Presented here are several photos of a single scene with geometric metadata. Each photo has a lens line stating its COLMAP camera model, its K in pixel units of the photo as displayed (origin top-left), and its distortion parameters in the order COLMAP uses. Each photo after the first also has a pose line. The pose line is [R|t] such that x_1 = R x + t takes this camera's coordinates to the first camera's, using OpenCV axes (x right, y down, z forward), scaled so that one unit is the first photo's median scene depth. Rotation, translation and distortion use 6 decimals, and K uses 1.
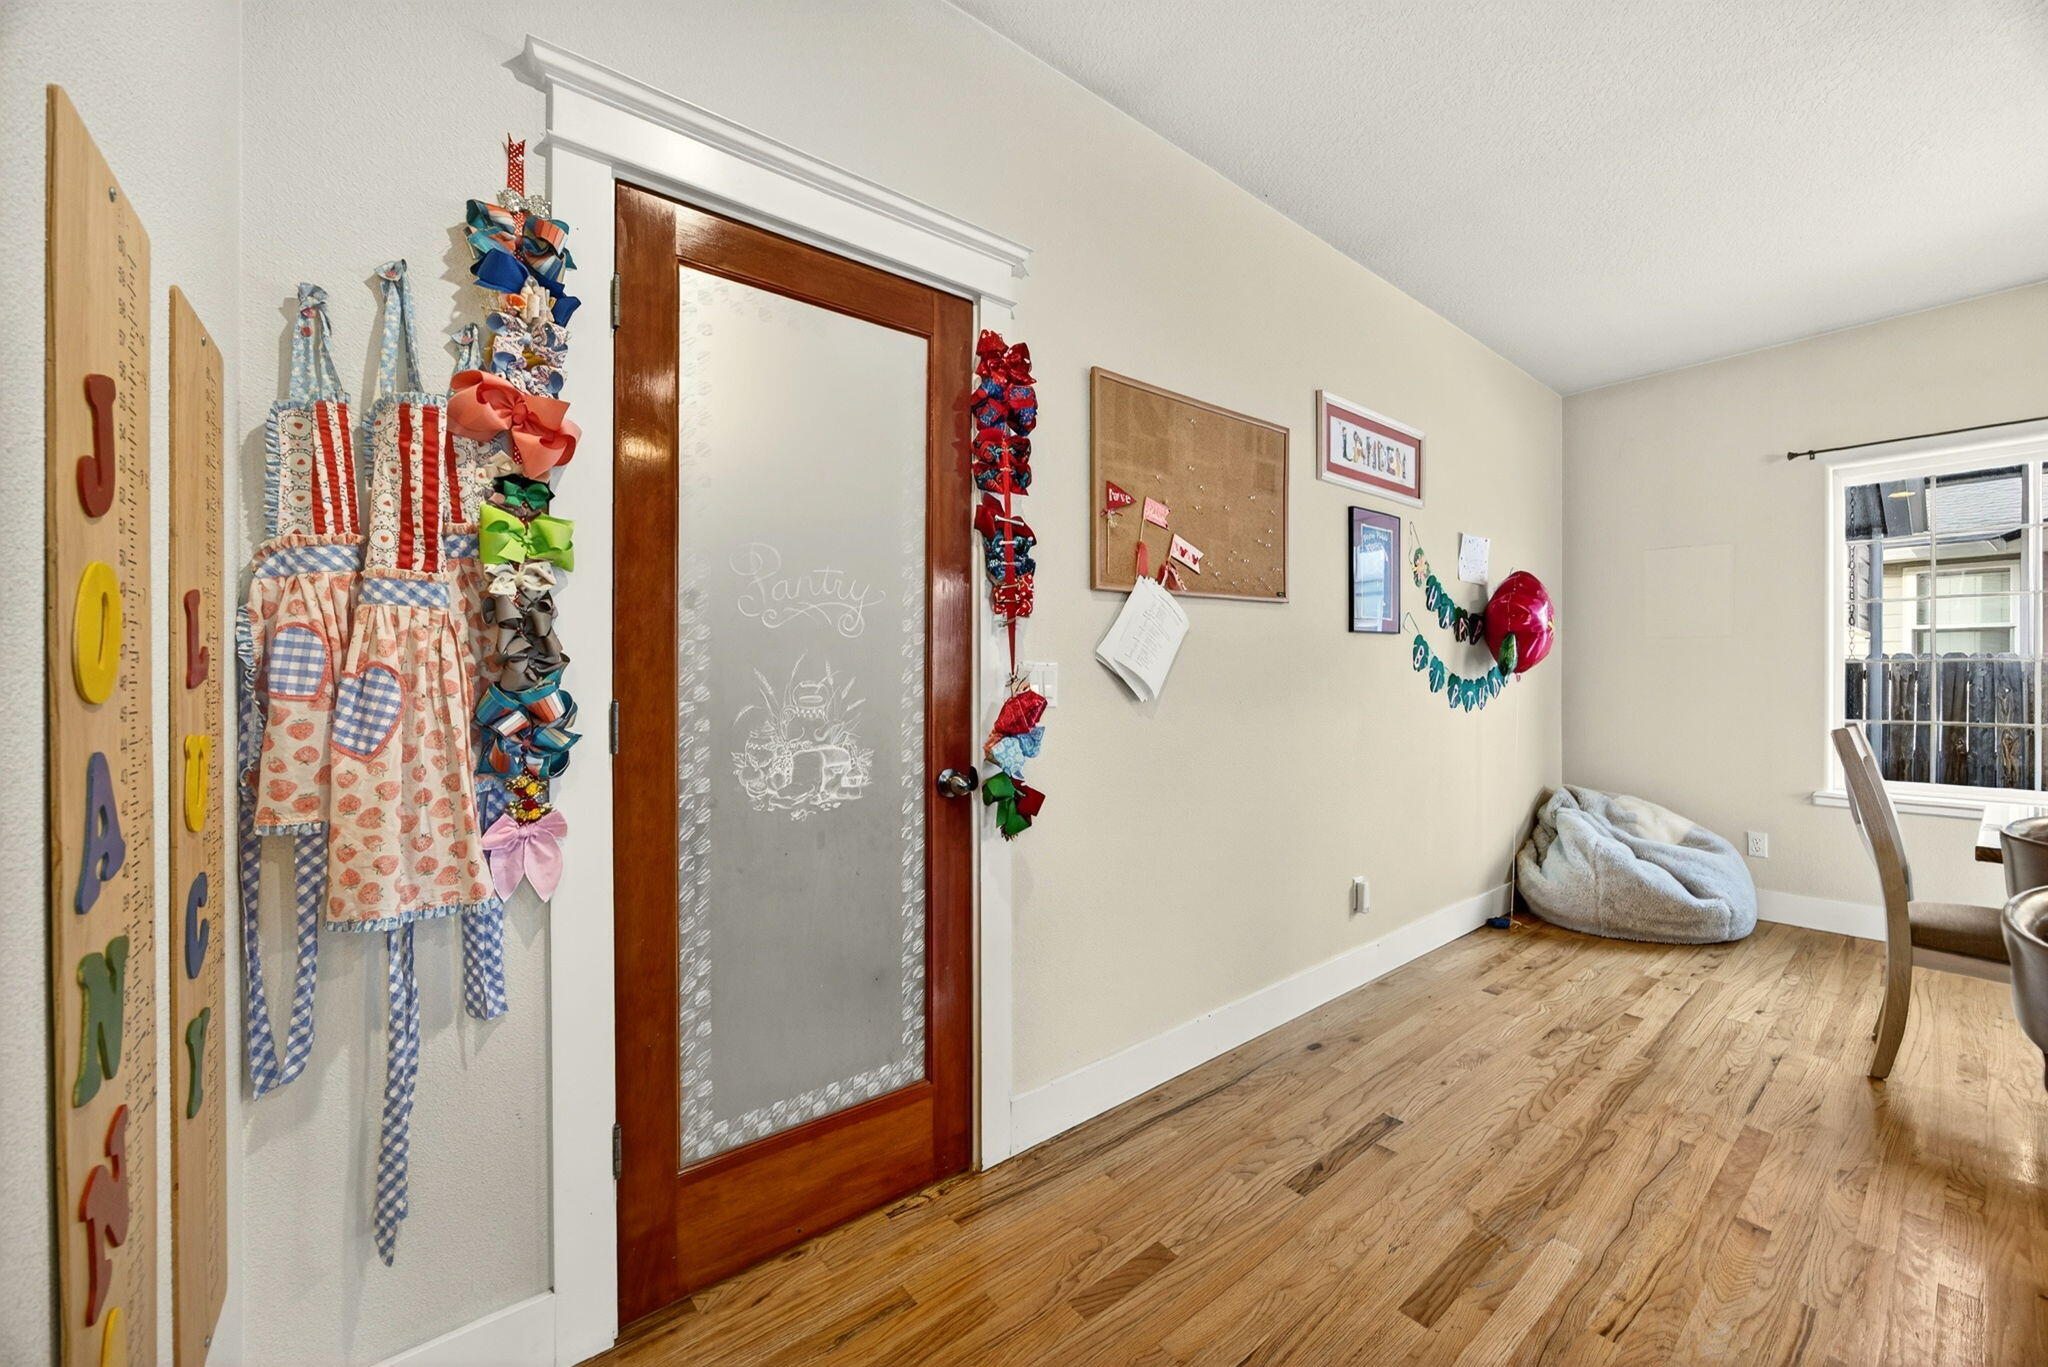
lens RADIAL K [[803.7, 0, 1030.6], [0, 803.7, 686.0], [0, 0, 1]] dist [-0.017919, 0.005704]
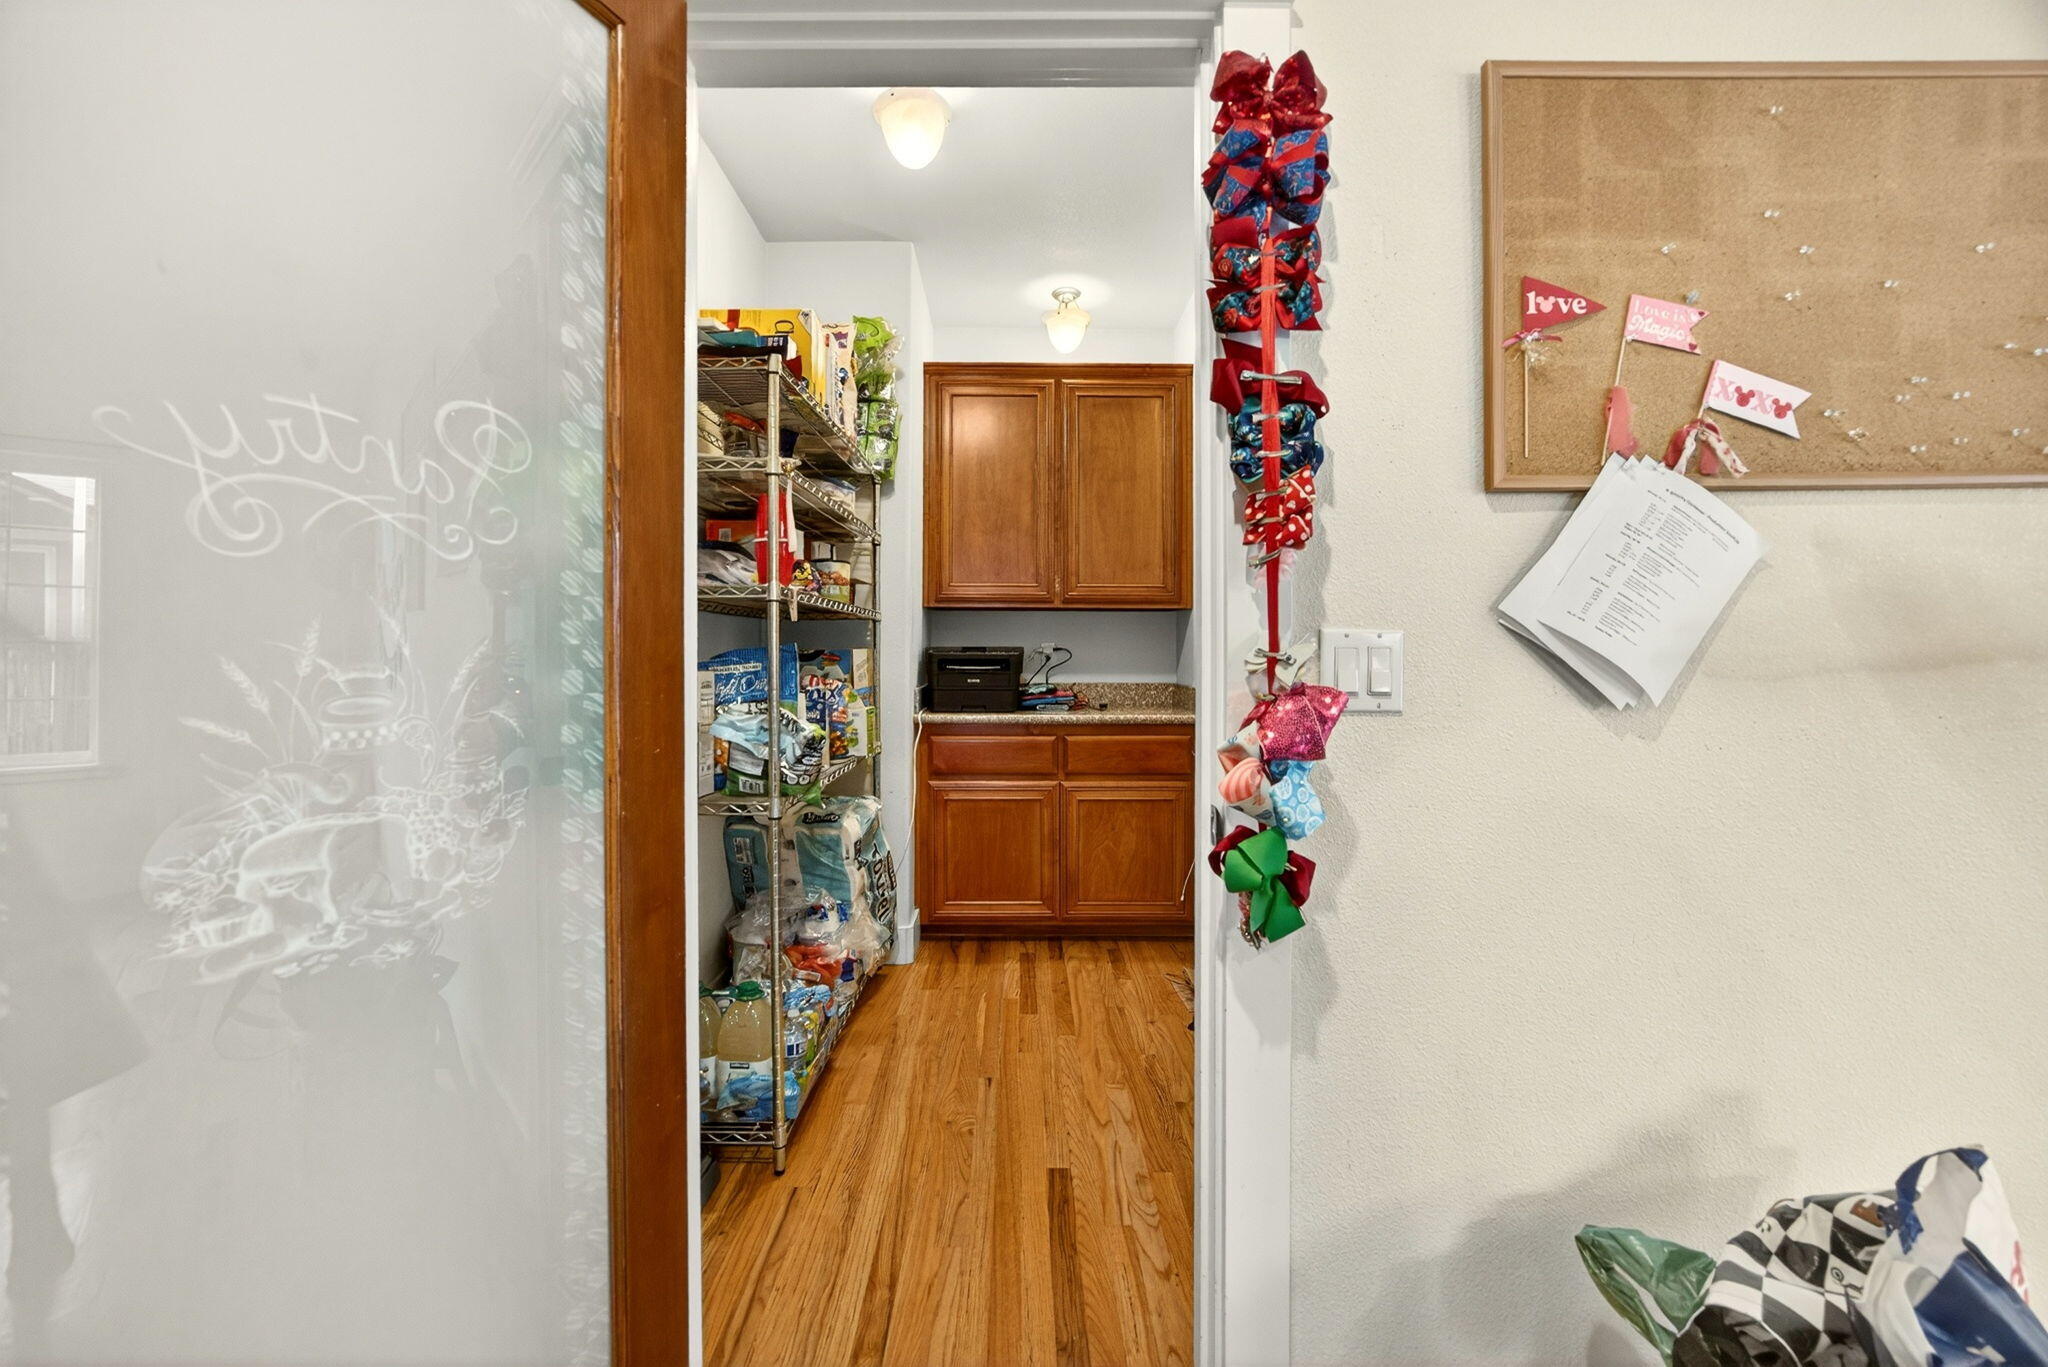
lens RADIAL K [[803.7, 0, 1017.4], [0, 803.7, 662.0], [0, 0, 1]] dist [-0.017919, 0.005704]
pose [[0.779695, 0.015902, -0.625958, 0.165350], [-0.012890, 0.999873, 0.009345, -0.008737], [0.626027, 0.000782, 0.779801, 0.395306]]
